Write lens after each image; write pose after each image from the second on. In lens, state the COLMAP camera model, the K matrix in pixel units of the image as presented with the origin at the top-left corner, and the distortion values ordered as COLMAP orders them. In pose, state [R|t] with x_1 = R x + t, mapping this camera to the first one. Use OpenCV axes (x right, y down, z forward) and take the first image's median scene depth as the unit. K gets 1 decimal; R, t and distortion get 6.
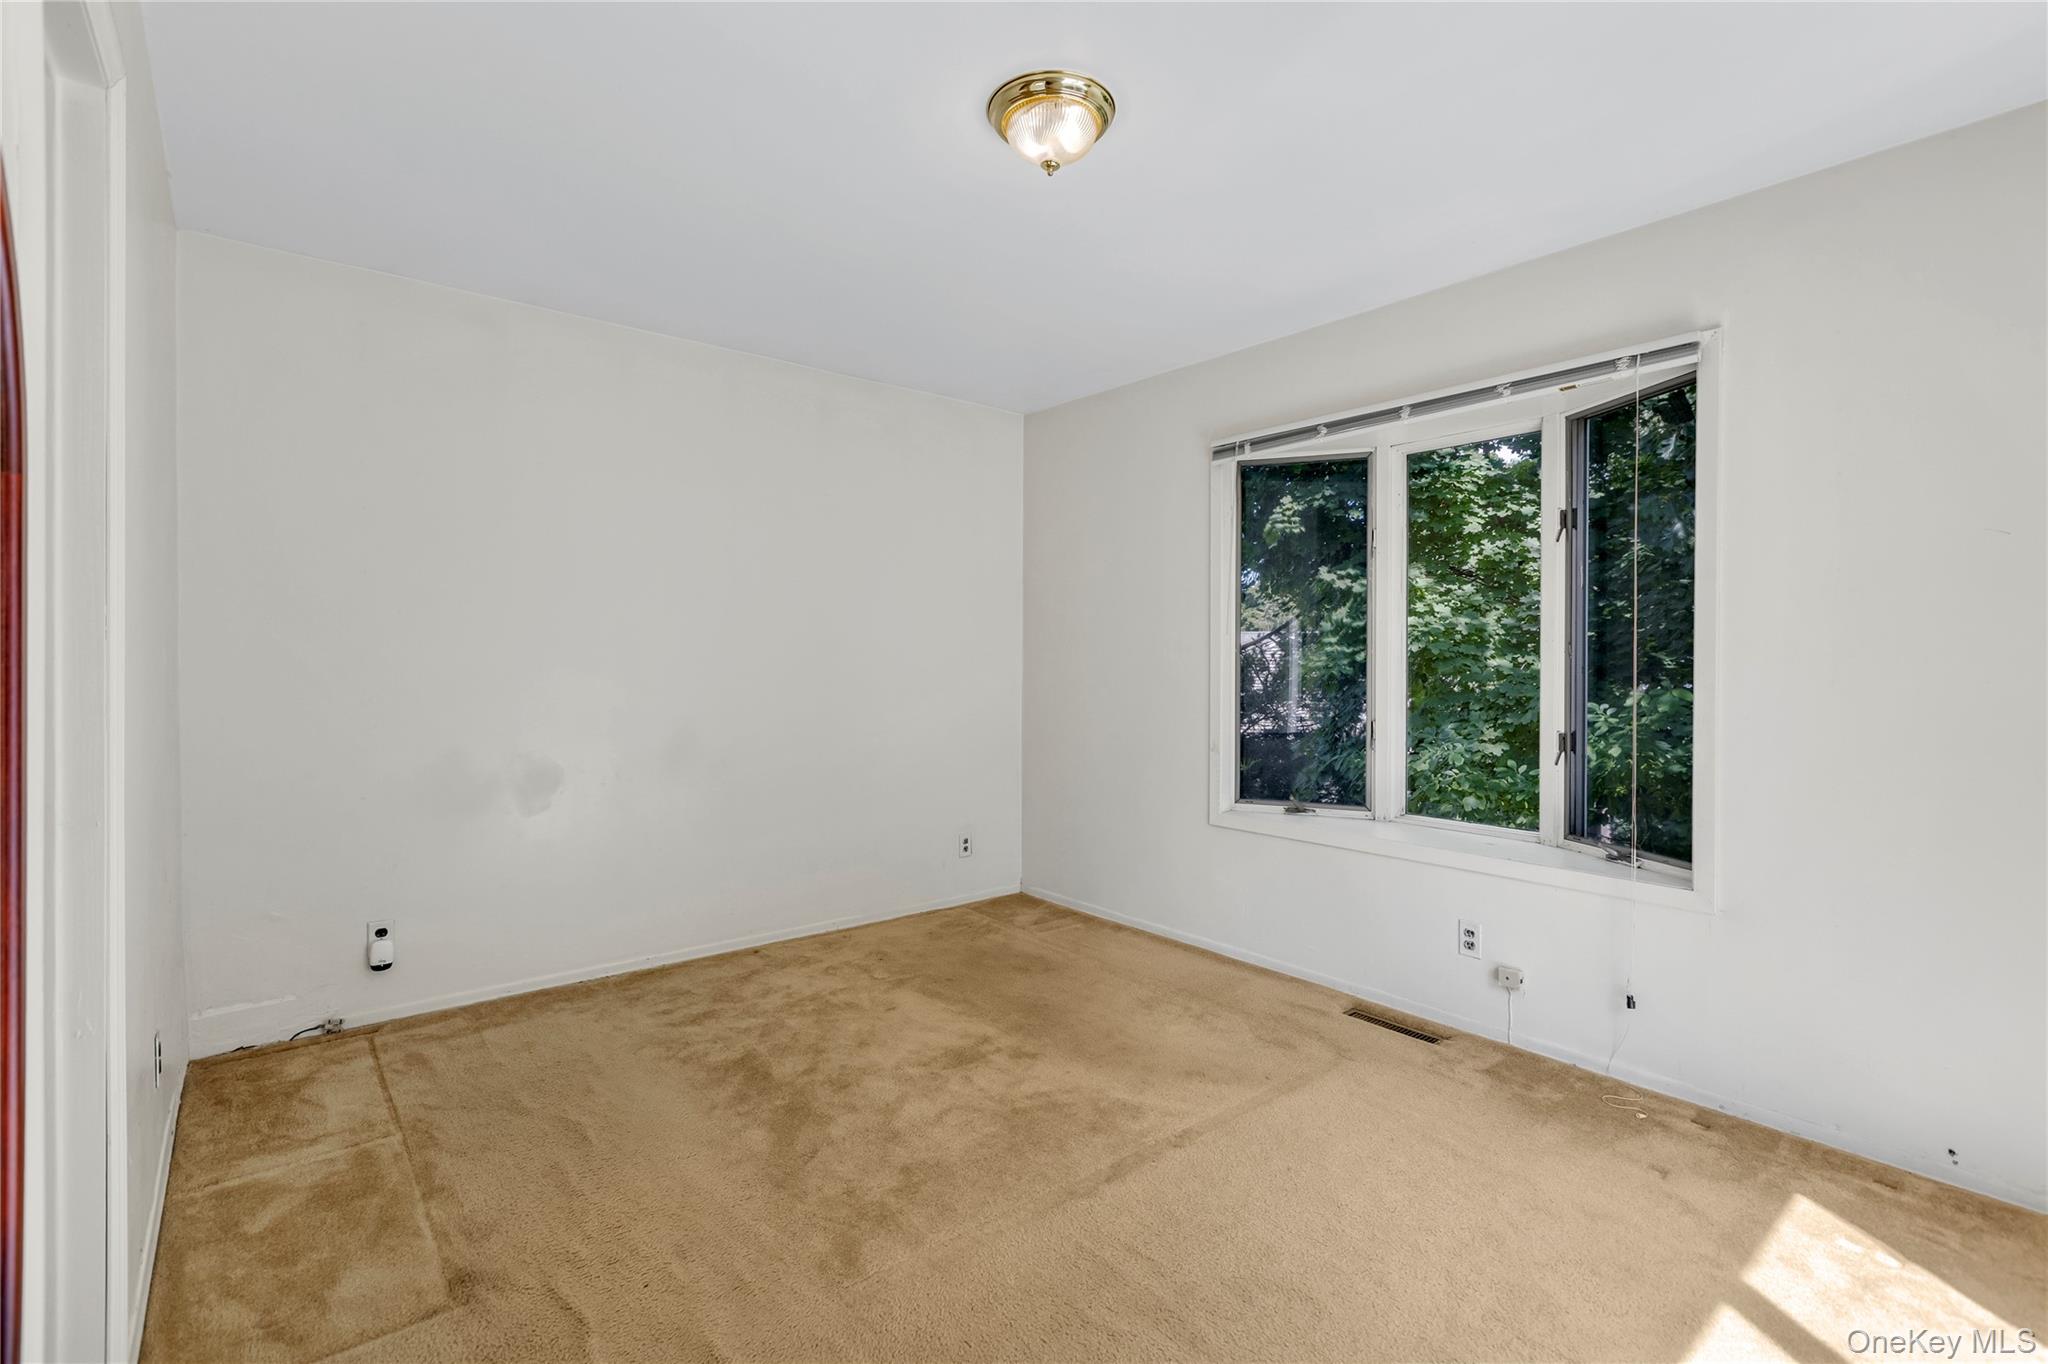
lens RADIAL K [[914.8, 0, 1024.3], [0, 914.8, 668.8], [0, 0, 1]] dist [0.000954, 0.000281]
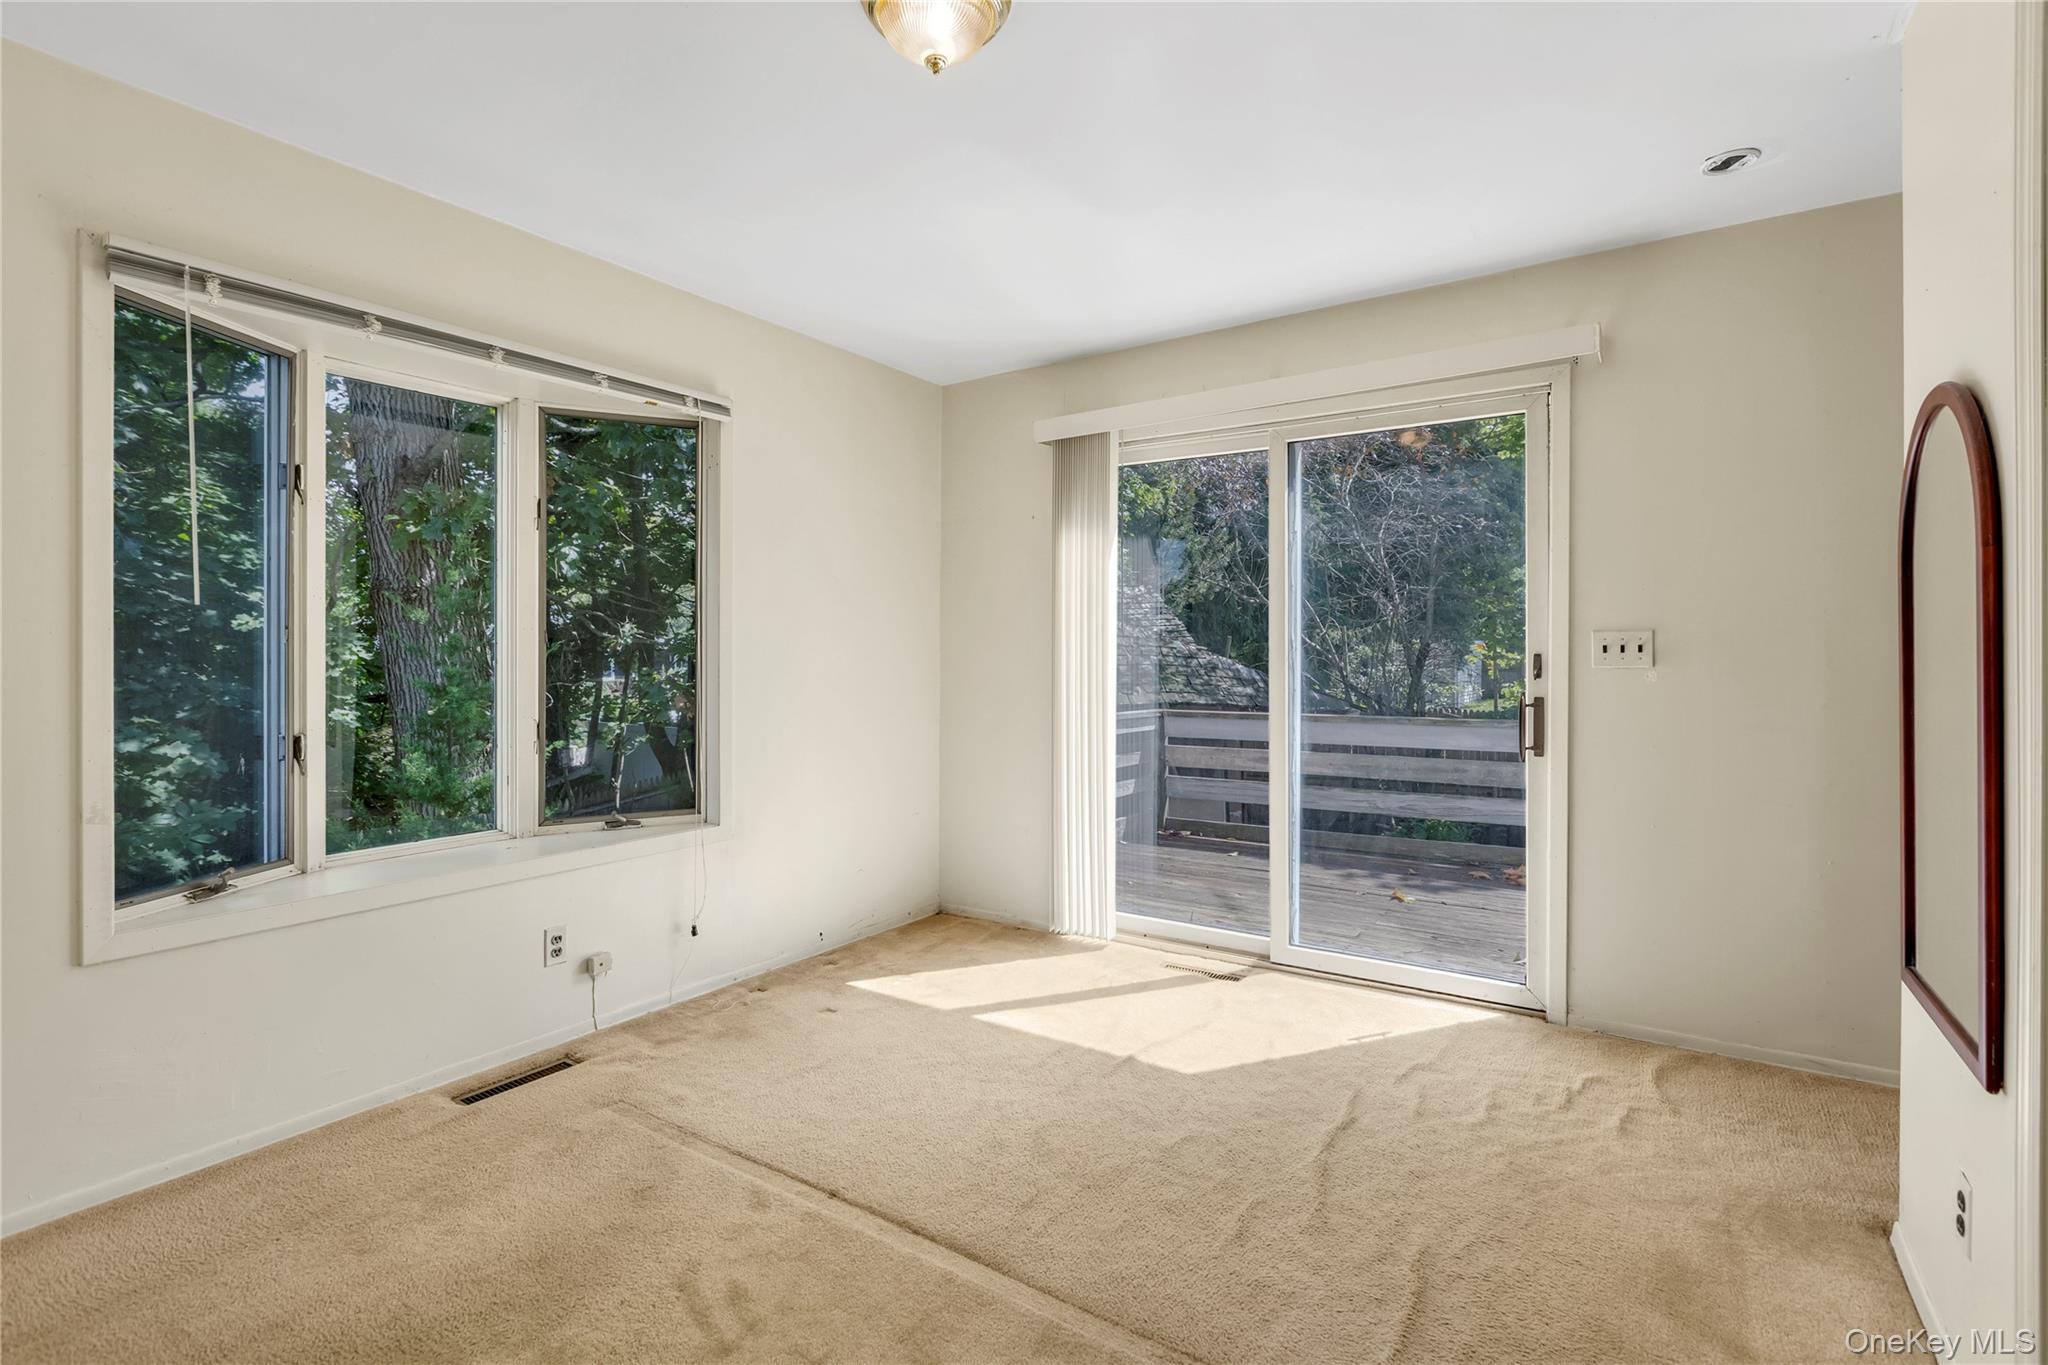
lens RADIAL K [[963.2, 0, 1023.9], [0, 963.2, 650.8], [0, 0, 1]] dist [0.000326, 0.000019]
pose [[-0.280629, -0.007121, 0.959790, -0.614410], [0.001094, 0.999969, 0.007739, -0.014983], [-0.959816, 0.003222, -0.280612, 0.842150]]
